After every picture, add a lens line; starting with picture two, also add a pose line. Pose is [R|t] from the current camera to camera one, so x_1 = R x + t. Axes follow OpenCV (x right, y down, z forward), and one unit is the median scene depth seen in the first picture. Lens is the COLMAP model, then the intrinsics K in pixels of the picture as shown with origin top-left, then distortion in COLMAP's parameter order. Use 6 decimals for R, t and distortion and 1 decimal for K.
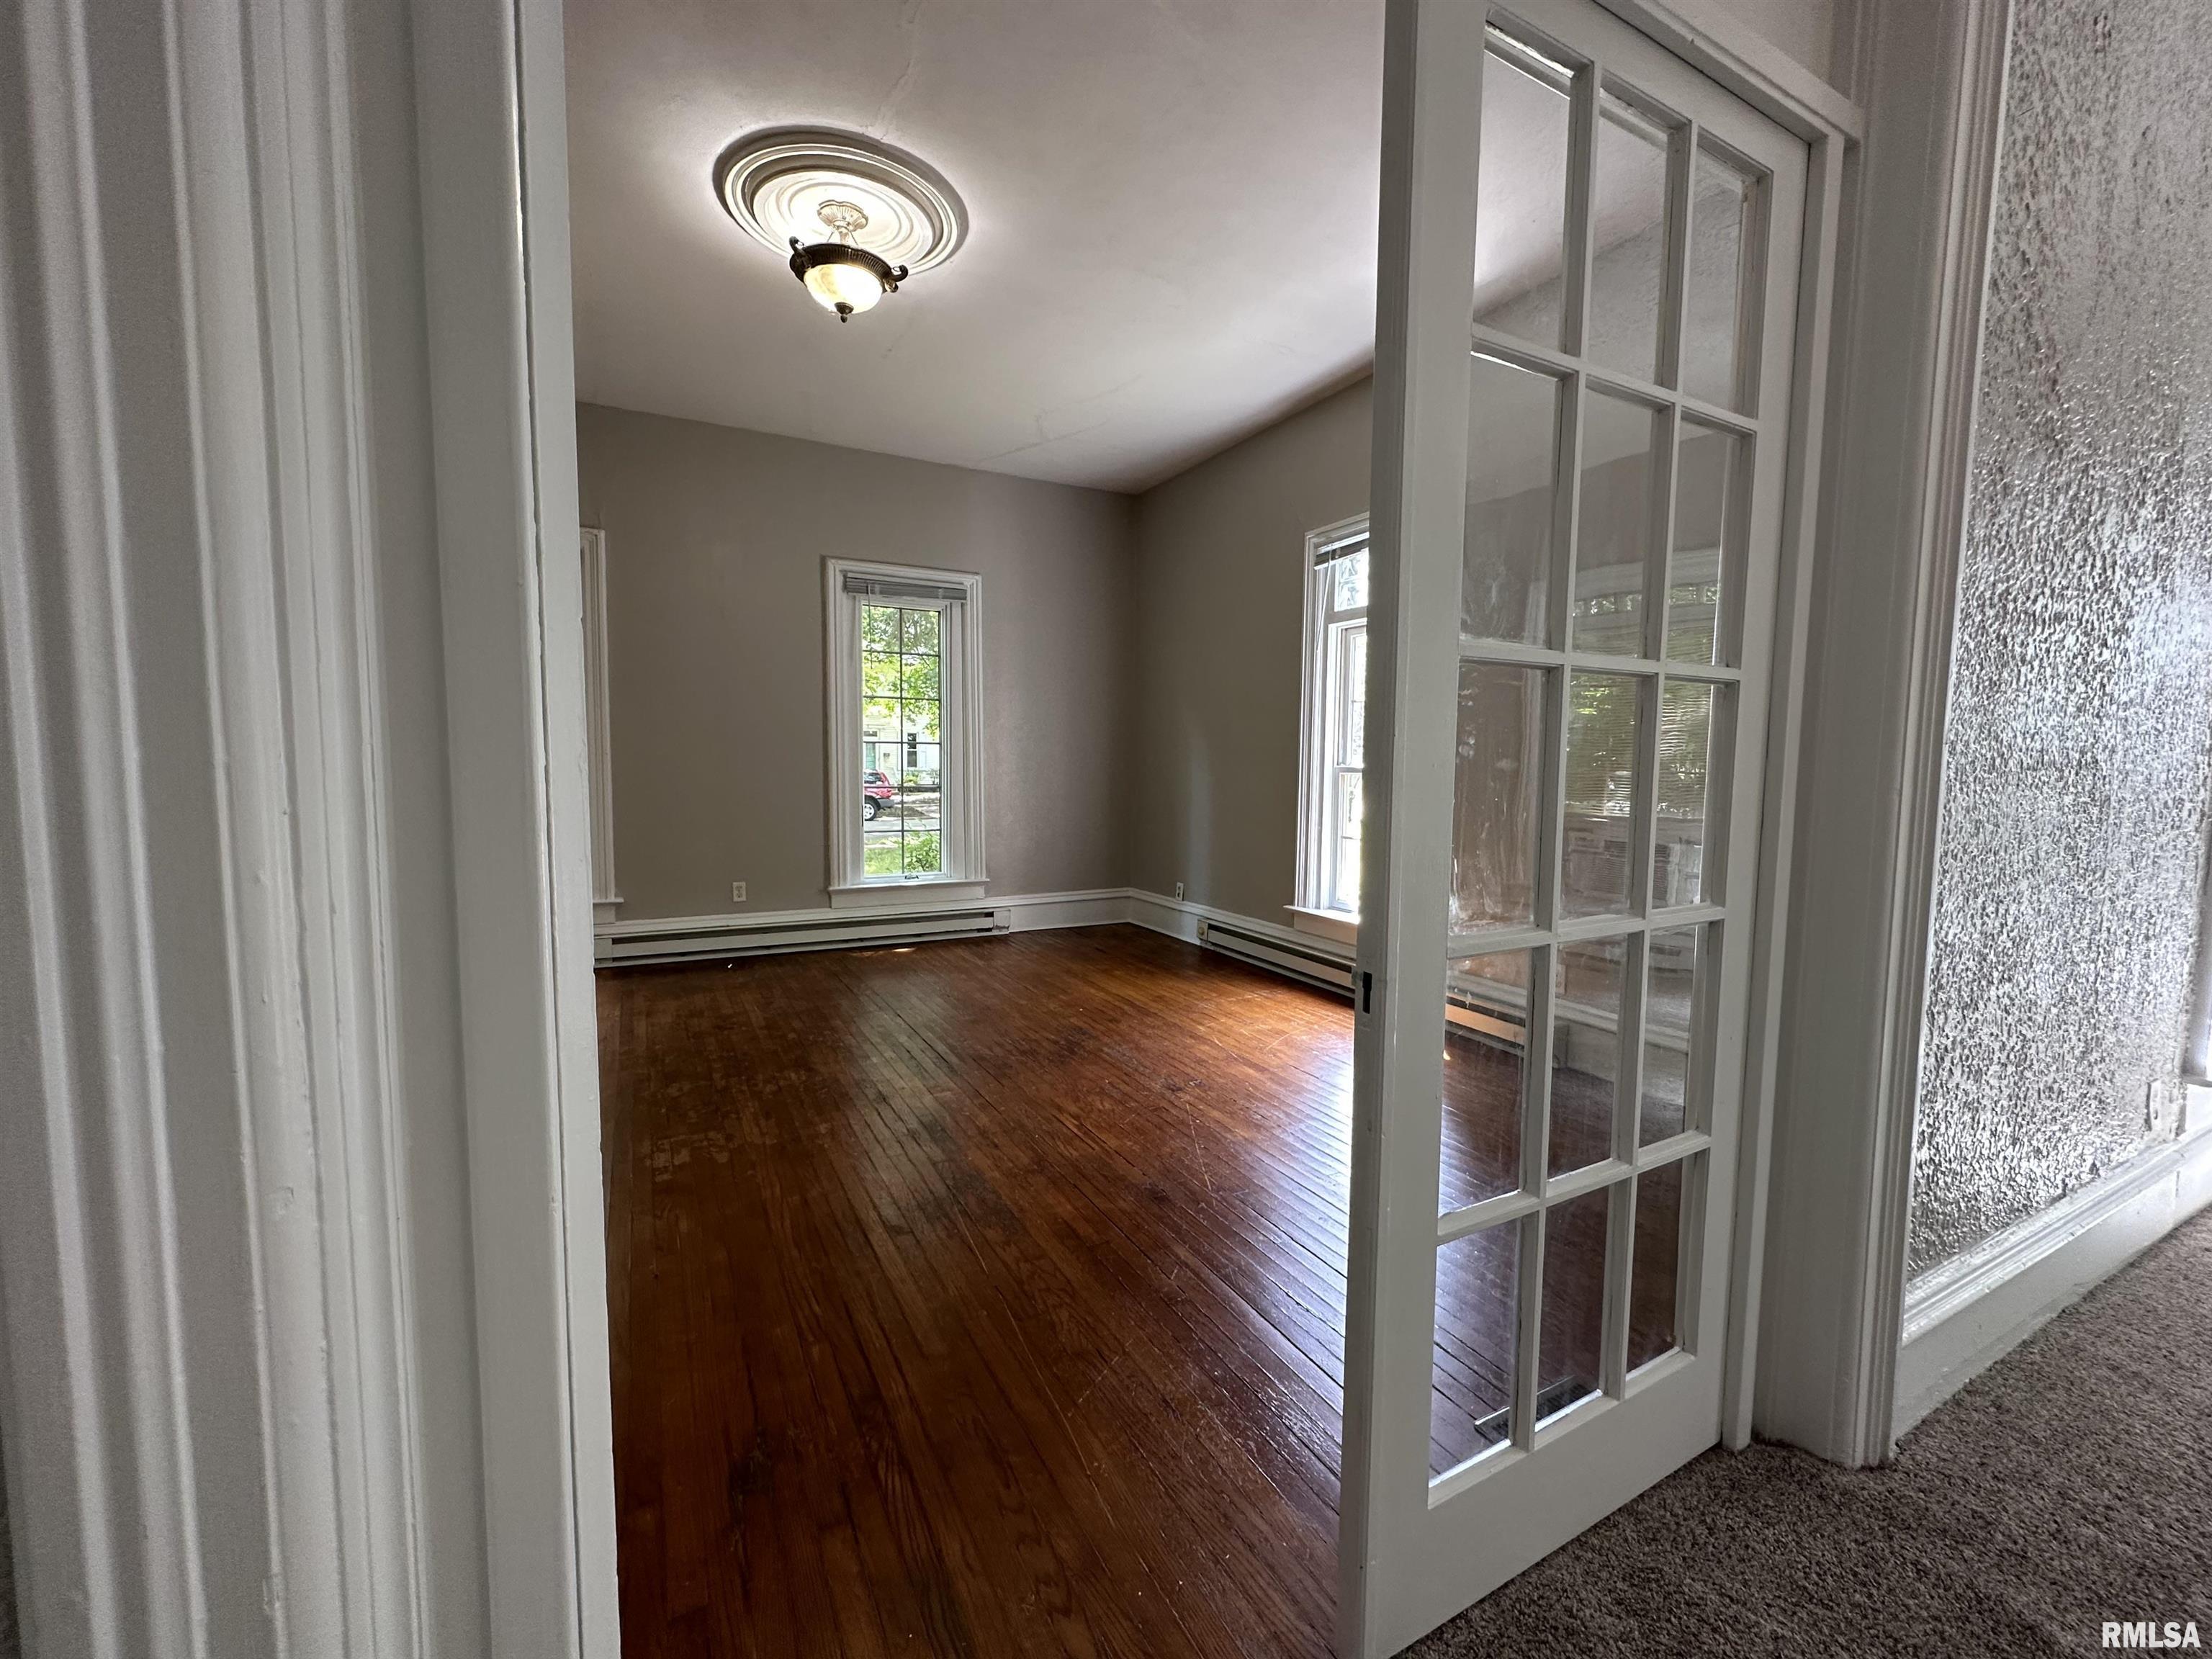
lens RADIAL K [[884.7, 0, 1103.7], [0, 884.7, 831.6], [0, 0, 1]] dist [0.000367, -0.000028]
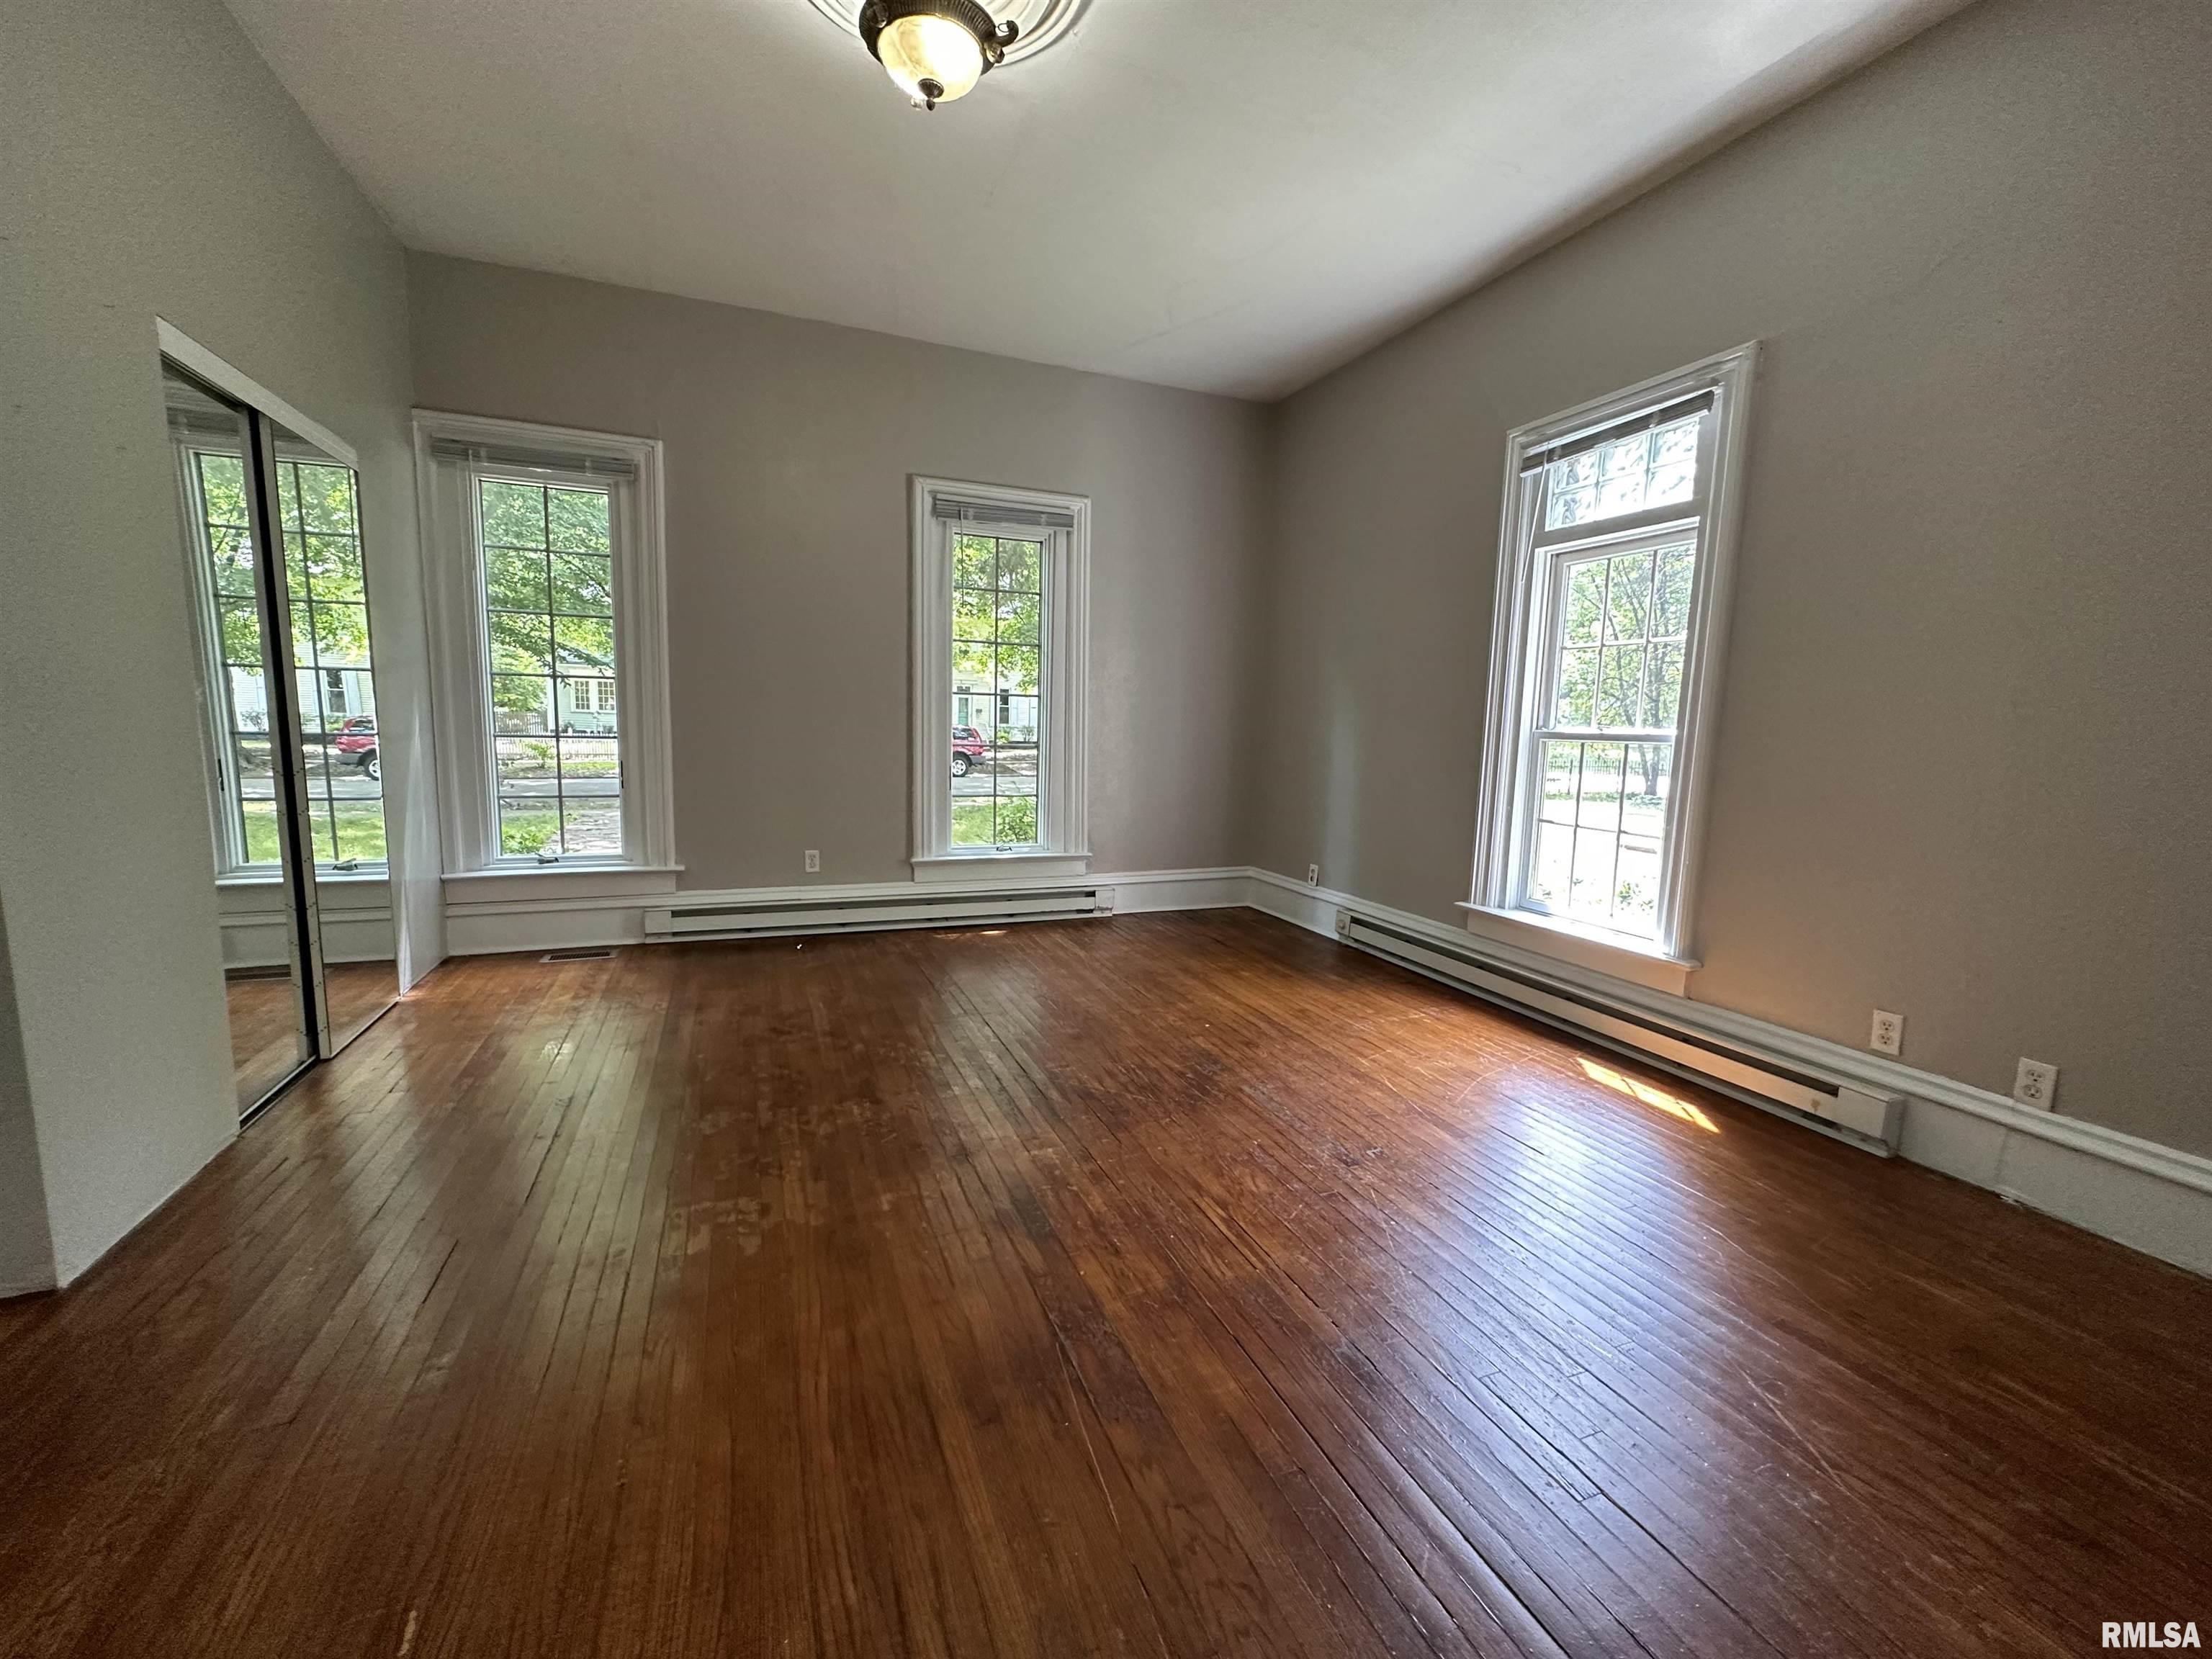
lens RADIAL K [[884.7, 0, 1107.0], [0, 884.7, 832.1], [0, 0, 1]] dist [0.000367, -0.000028]
pose [[0.995150, 0.028723, -0.094082, -0.047334], [-0.024314, 0.998567, 0.047673, -0.013351], [0.095317, -0.045154, 0.994422, 0.196302]]
